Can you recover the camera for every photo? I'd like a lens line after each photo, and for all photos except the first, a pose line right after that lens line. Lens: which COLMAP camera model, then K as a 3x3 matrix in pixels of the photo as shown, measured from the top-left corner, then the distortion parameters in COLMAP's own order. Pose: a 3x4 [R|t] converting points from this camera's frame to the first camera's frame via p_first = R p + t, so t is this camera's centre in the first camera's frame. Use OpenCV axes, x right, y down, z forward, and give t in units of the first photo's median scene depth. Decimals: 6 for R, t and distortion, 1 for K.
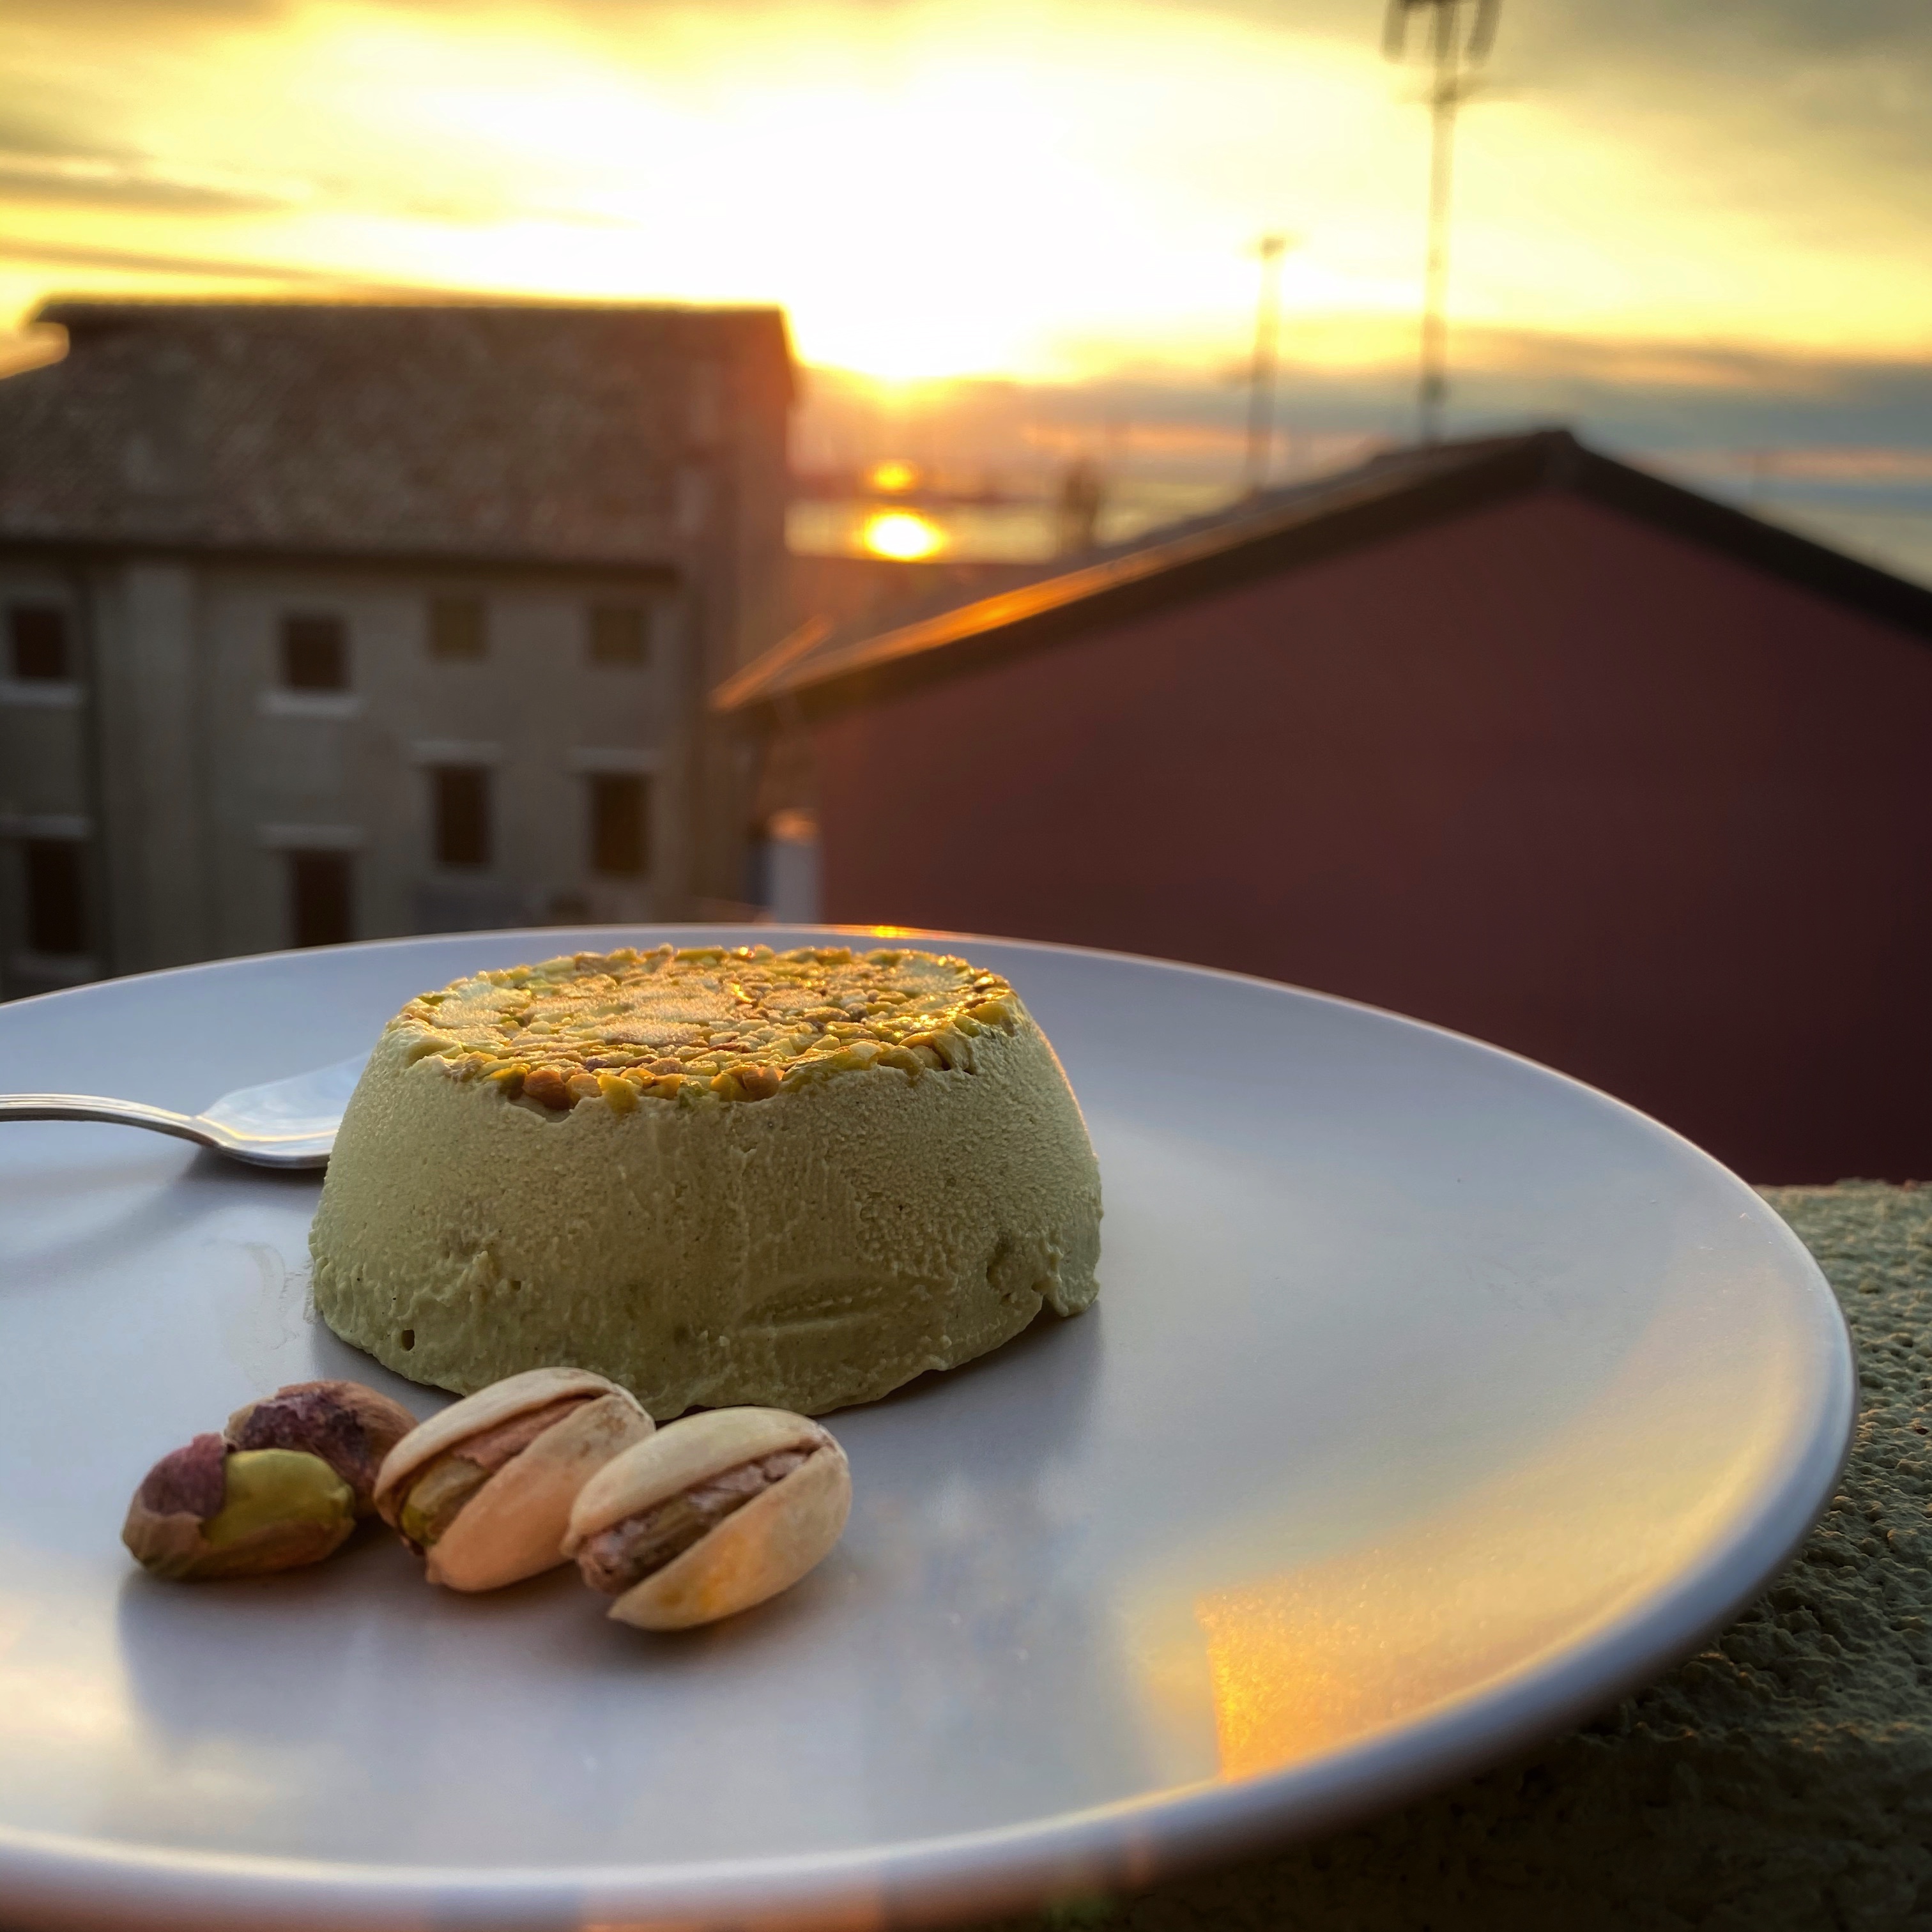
lens RADIAL K [[2127.0, 0, 936.8], [0, 2127.0, 965.9], [0, 0, 1]] dist [0.105955, -0.006434]
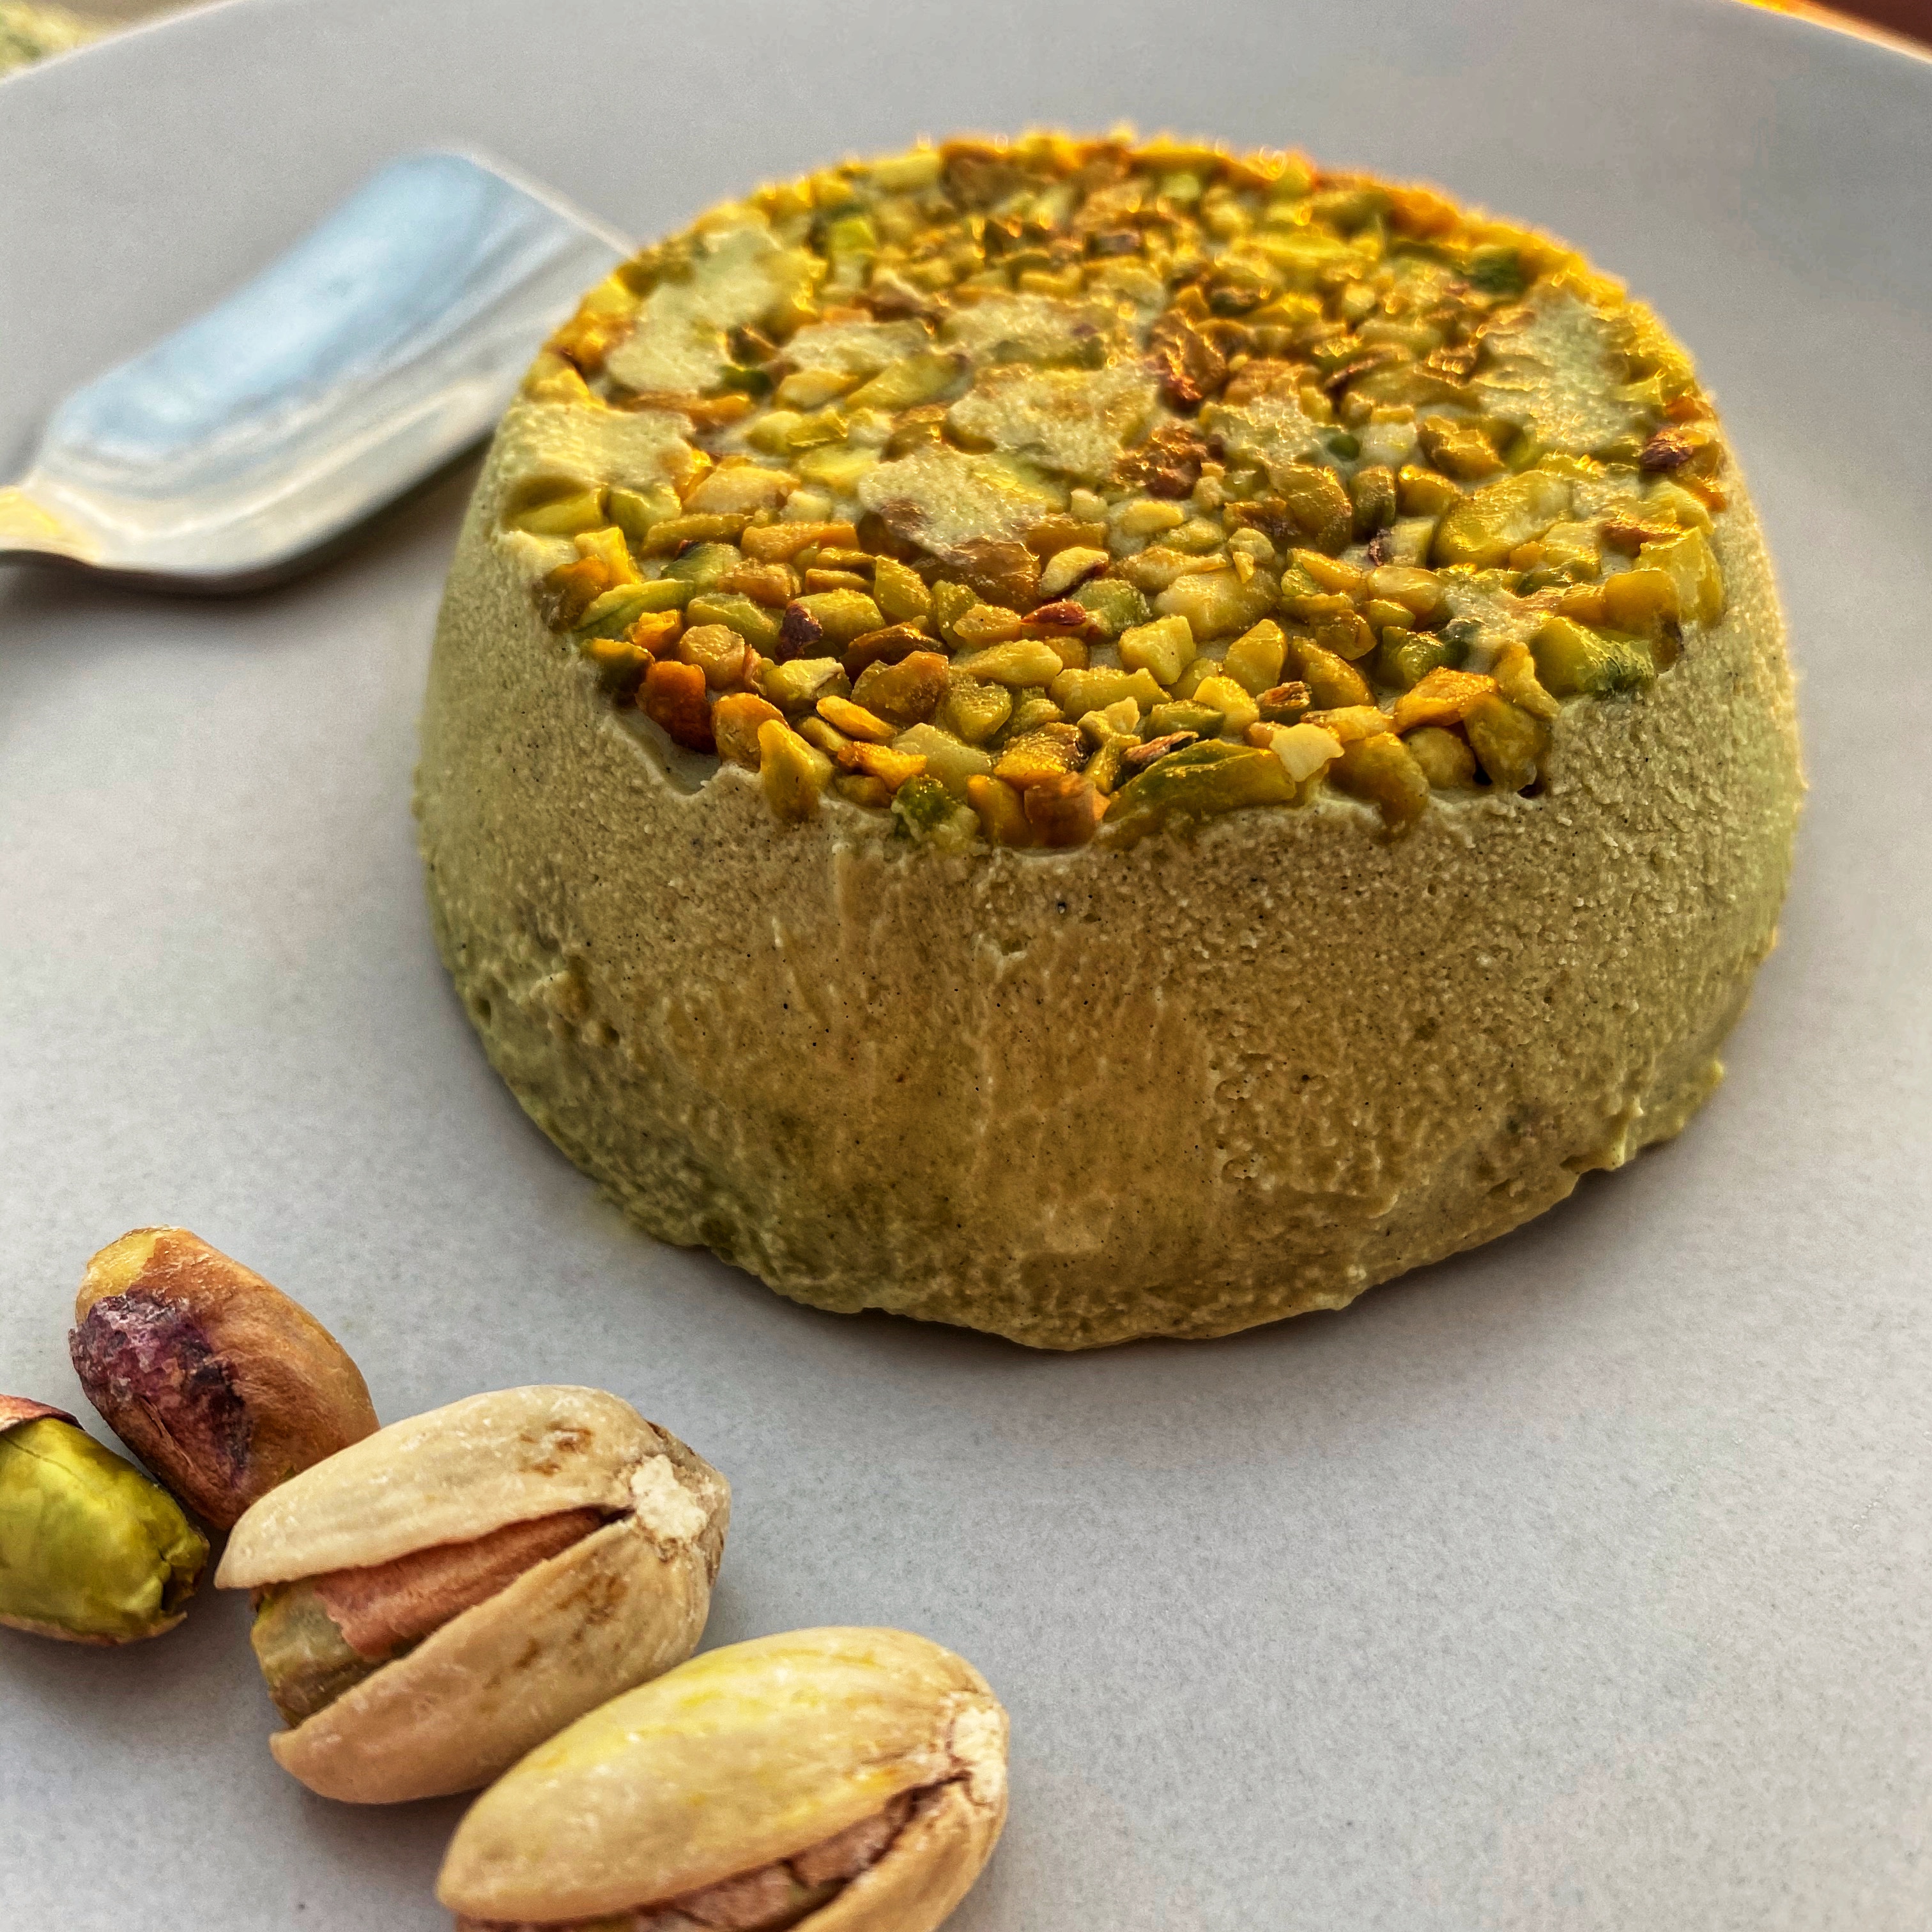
lens RADIAL K [[2127.0, 0, 936.8], [0, 2127.0, 965.9], [0, 0, 1]] dist [0.105955, -0.006434]
pose [[0.934003, 0.251845, -0.253401, 0.023551], [-0.052363, 0.798122, 0.600216, -0.211163], [0.353407, -0.547335, 0.758636, 0.607603]]
